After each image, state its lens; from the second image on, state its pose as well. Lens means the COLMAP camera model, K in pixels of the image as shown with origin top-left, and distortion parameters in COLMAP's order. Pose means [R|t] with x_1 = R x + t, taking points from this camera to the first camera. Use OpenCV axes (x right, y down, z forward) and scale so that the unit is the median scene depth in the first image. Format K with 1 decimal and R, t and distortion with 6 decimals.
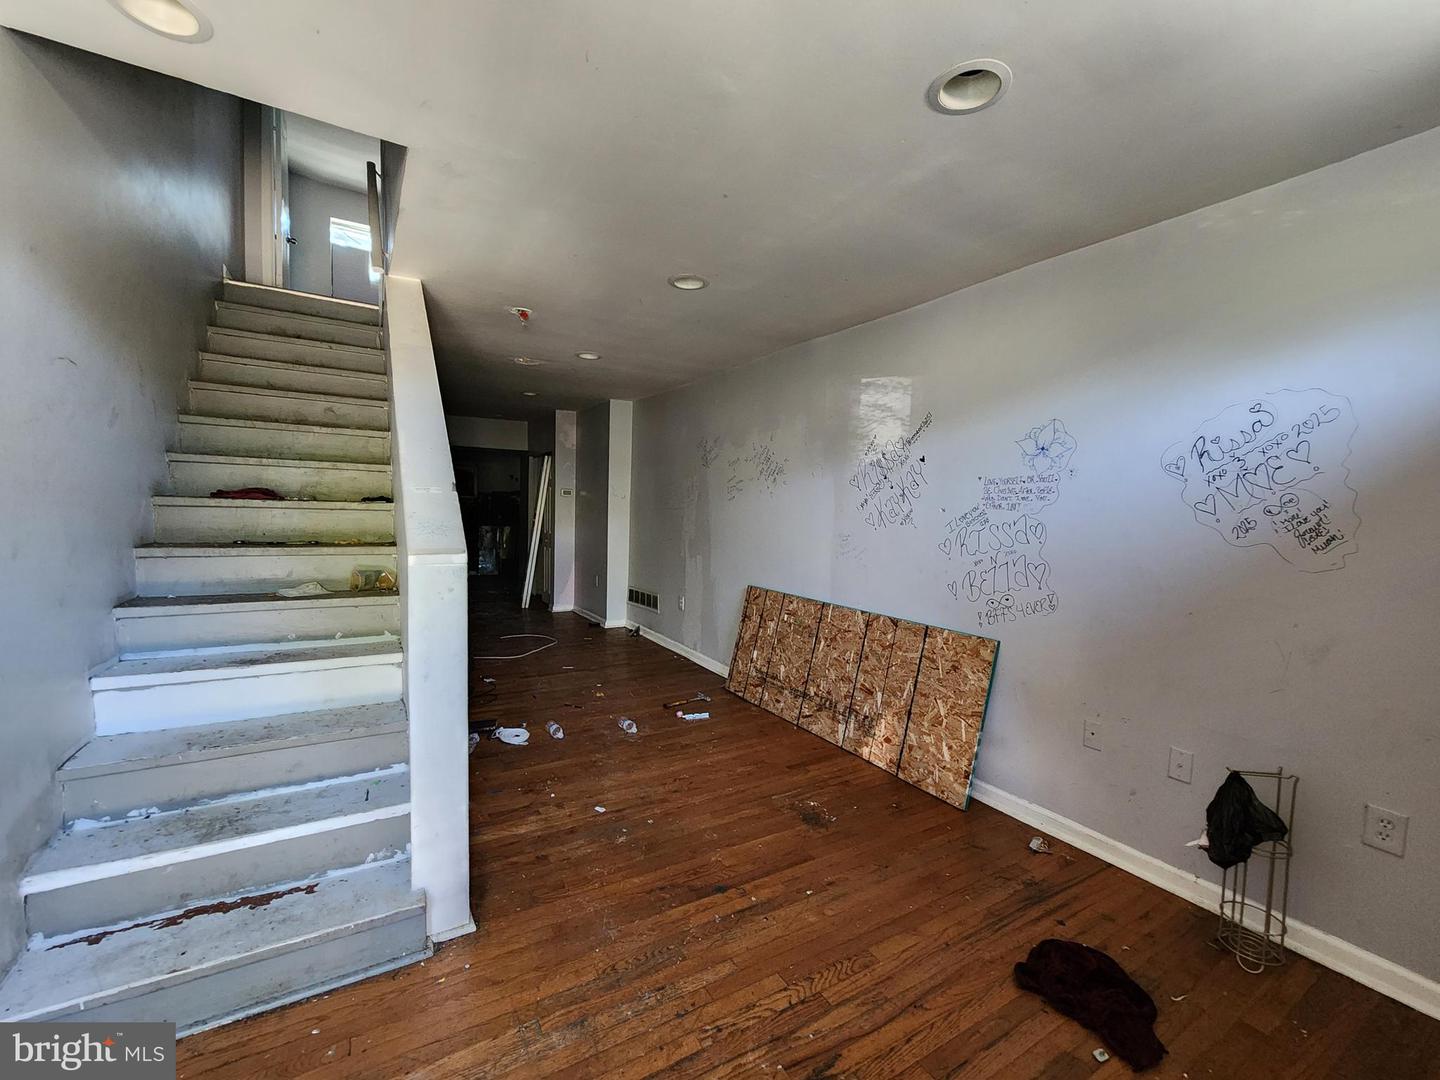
lens RADIAL K [[589.7, 0, 719.3], [0, 589.7, 540.8], [0, 0, 1]] dist [-0.007621, 0.001698]
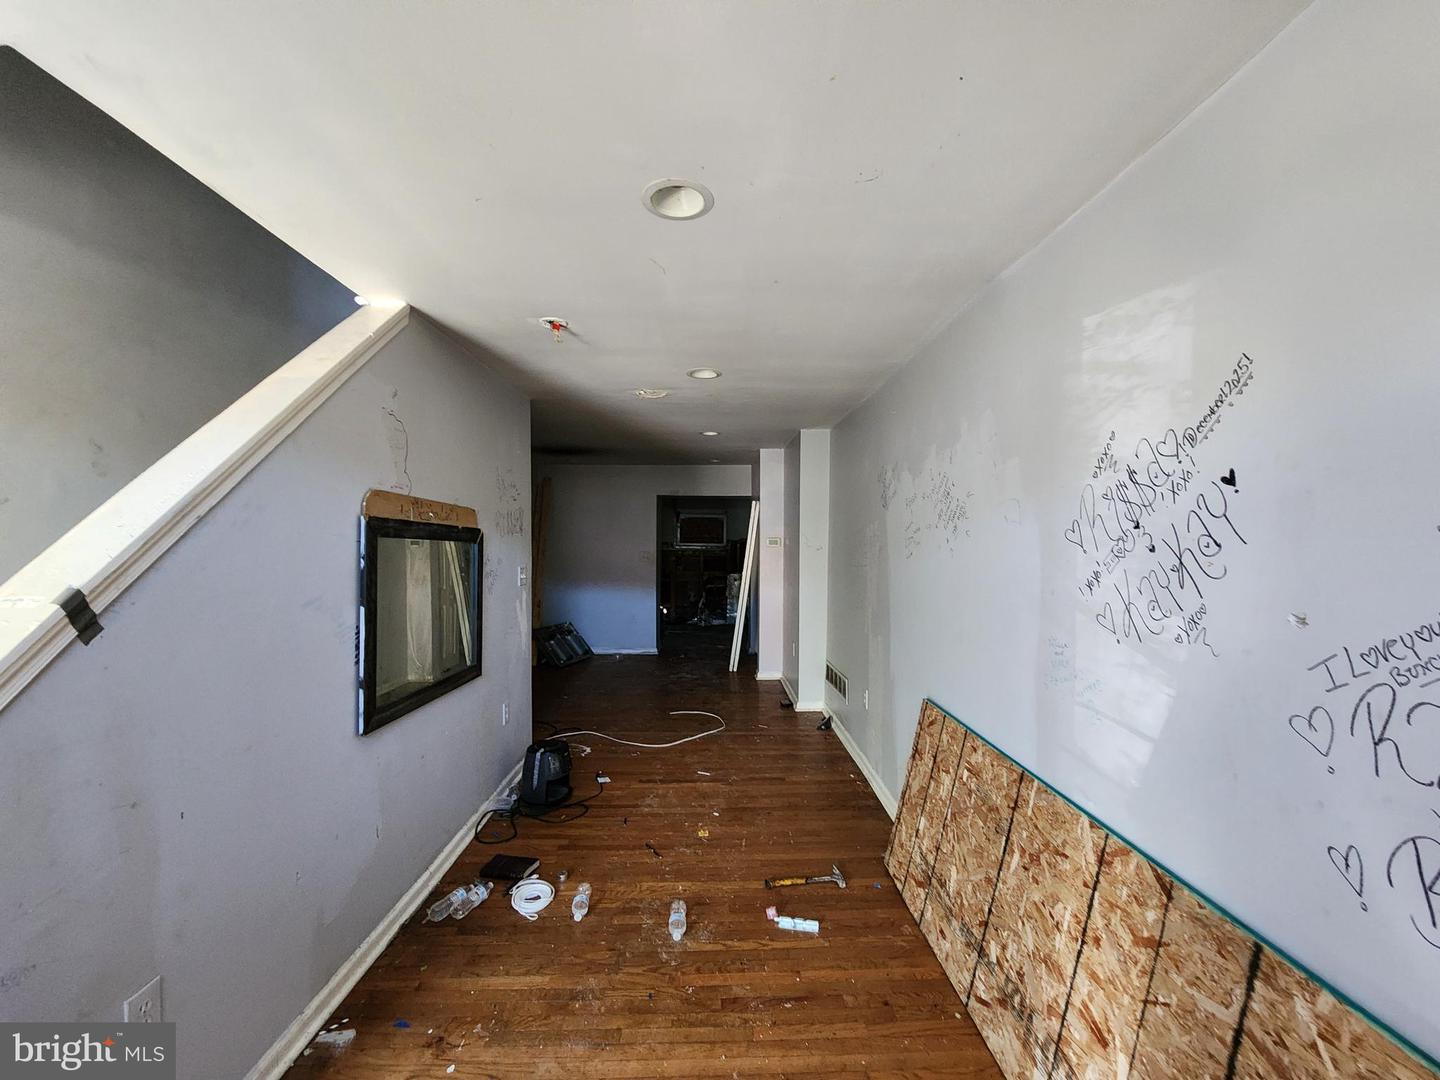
lens RADIAL K [[589.7, 0, 723.8], [0, 589.7, 544.3], [0, 0, 1]] dist [-0.007621, 0.001698]
pose [[0.878180, -0.019021, -0.477952, 0.197883], [-0.009697, 0.998296, -0.057548, -0.058677], [0.478232, 0.055172, 0.876499, 0.425881]]
